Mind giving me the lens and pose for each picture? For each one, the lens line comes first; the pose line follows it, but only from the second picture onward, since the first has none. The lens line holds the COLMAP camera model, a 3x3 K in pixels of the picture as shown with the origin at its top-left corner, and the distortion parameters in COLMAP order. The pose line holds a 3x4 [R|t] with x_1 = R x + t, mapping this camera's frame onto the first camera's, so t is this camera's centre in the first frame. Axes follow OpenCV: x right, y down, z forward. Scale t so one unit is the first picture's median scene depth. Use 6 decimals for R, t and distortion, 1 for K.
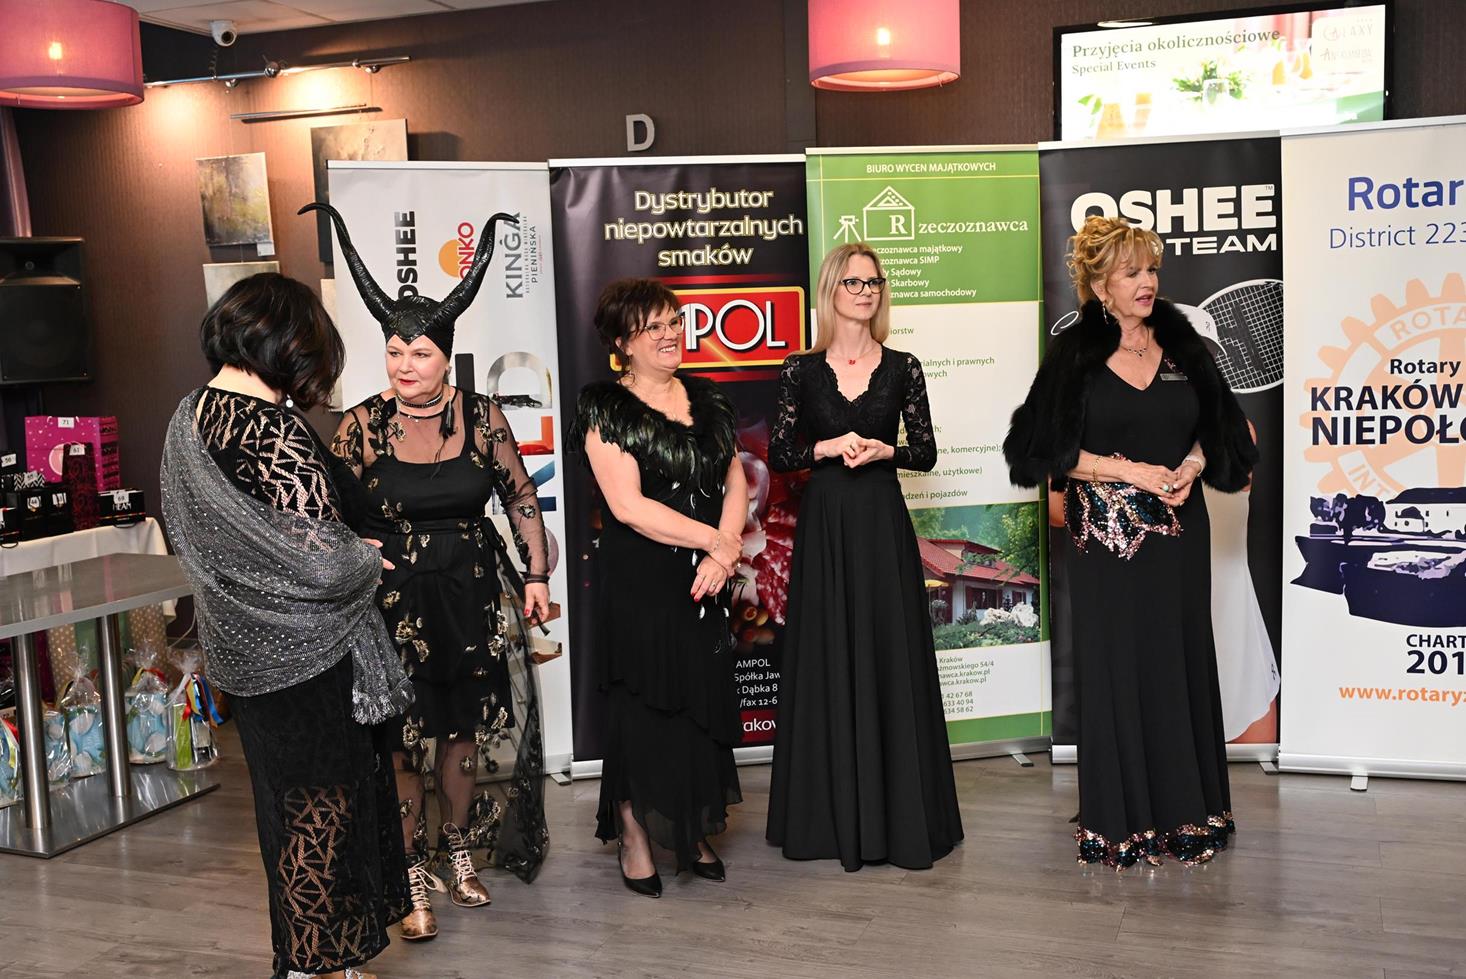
lens RADIAL K [[1539.2, 0, 747.8], [0, 1539.2, 489.8], [0, 0, 1]] dist [0.002773, 0.000000]
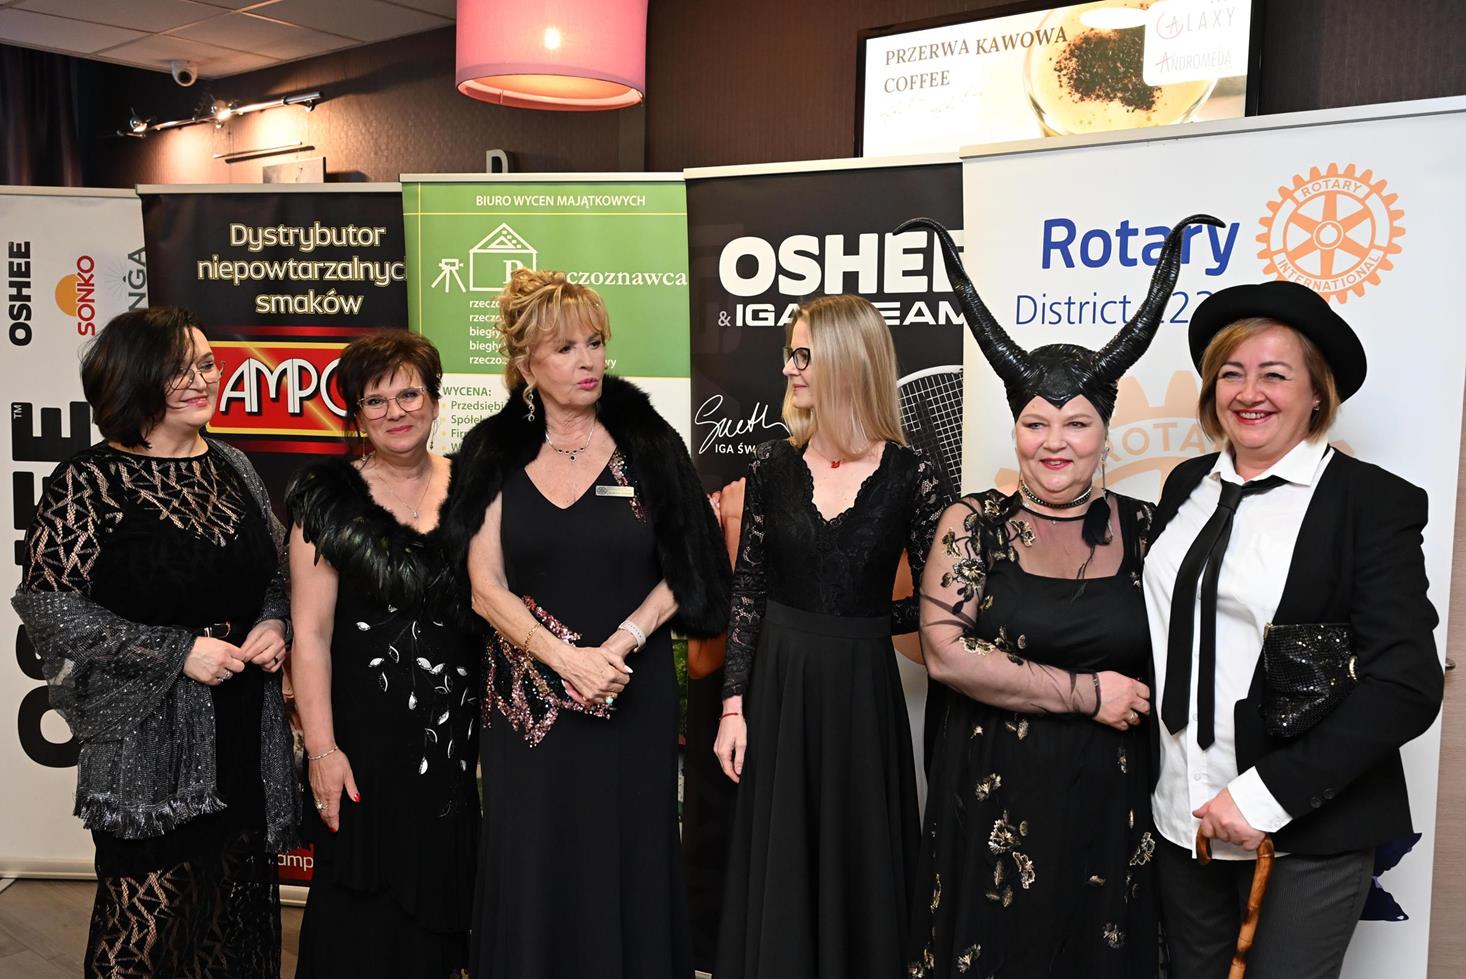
lens RADIAL K [[1369.5, 0, 718.6], [0, 1369.5, 468.9], [0, 0, 1]] dist [-0.002202, 0.000000]
pose [[0.935364, 0.078442, -0.344879, 0.444637], [-0.090503, 0.995715, -0.018985, -0.068477], [0.341912, 0.048971, 0.938455, 0.385027]]
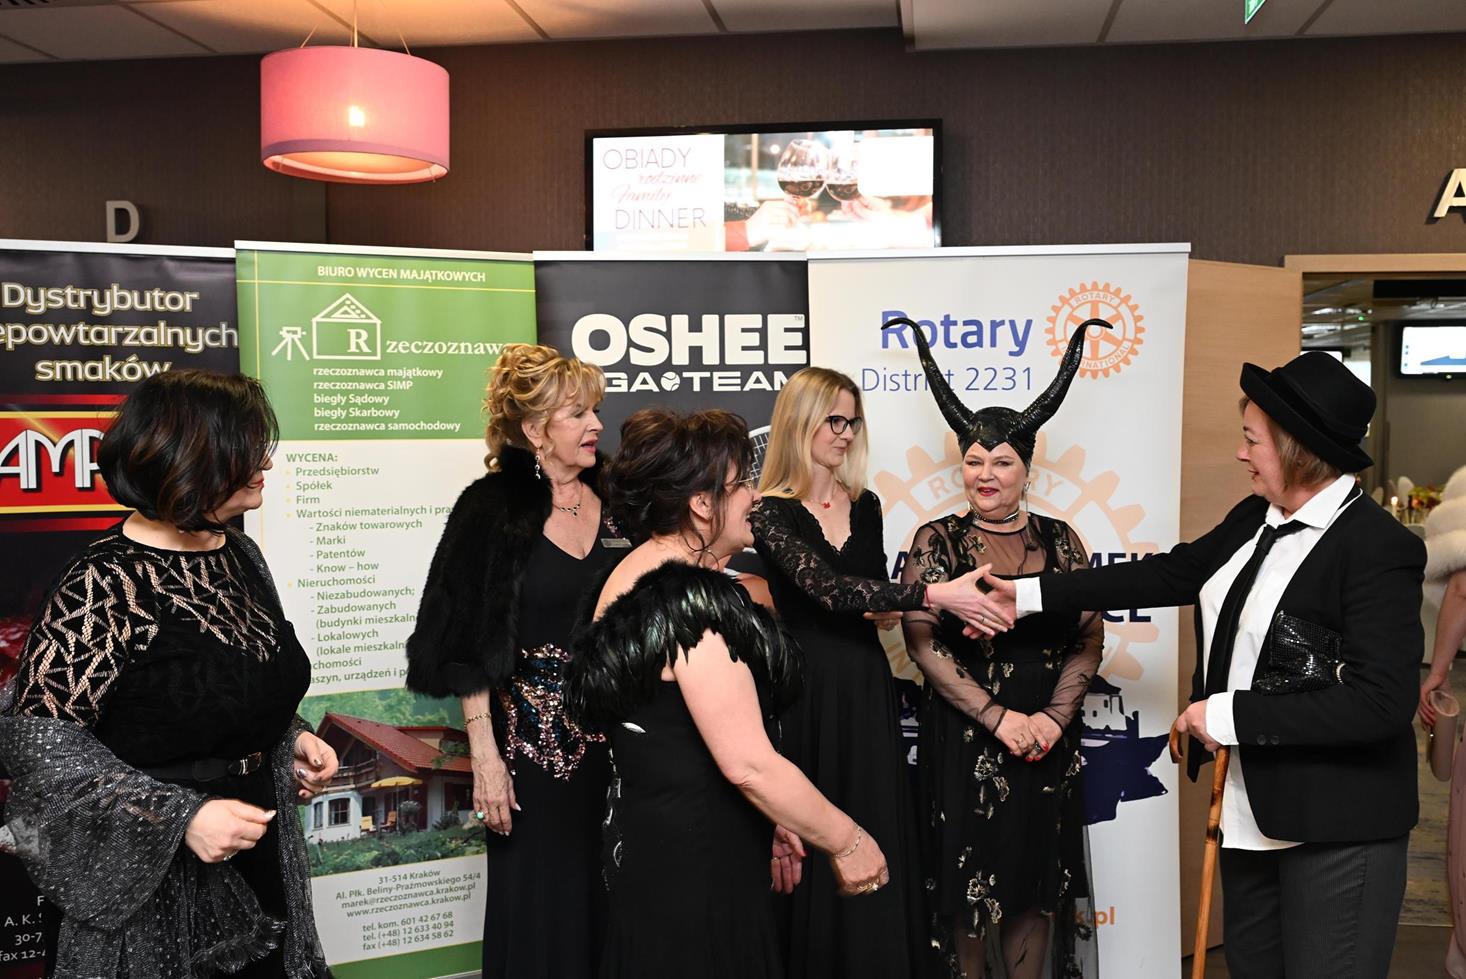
lens RADIAL K [[1369.5, 0, 746.8], [0, 1369.5, 484.5], [0, 0, 1]] dist [-0.002202, 0.000000]
pose [[0.978187, 0.023960, 0.206340, 0.150847], [-0.009392, 0.997411, -0.071296, -0.046955], [-0.207514, 0.067802, 0.975880, 0.256800]]
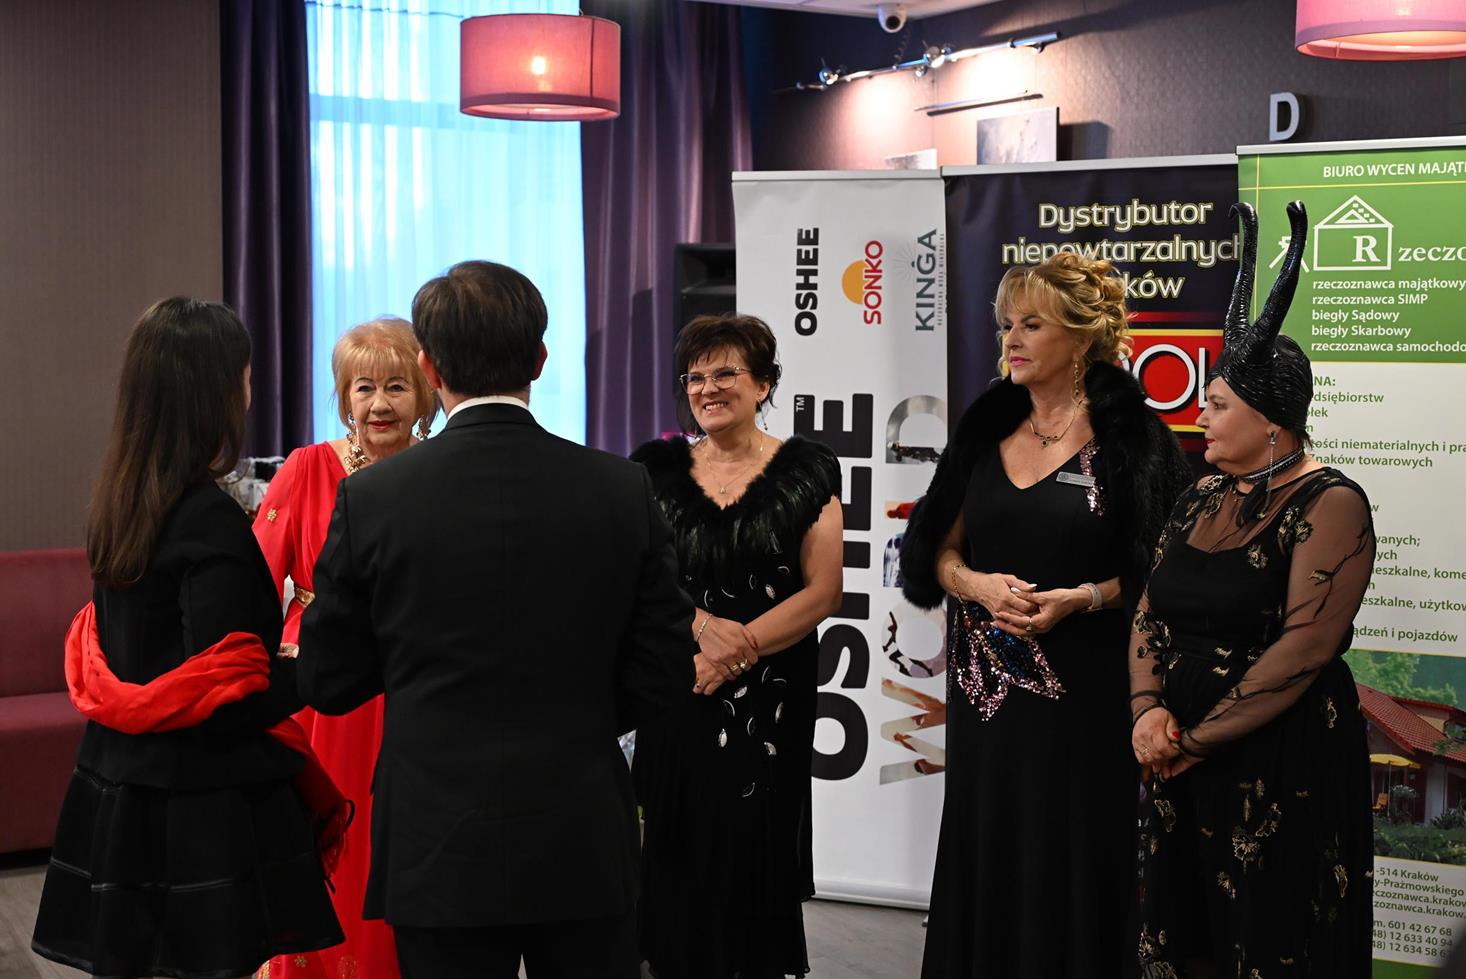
lens RADIAL K [[2003.6, 0, 697.8], [0, 2003.6, 491.6], [0, 0, 1]] dist [-0.009583, 0.000000]
pose [[0.750994, 0.090045, -0.654141, 0.482077], [-0.108775, 0.993995, 0.011946, -0.037980], [0.651288, 0.062183, 0.756279, 0.104835]]
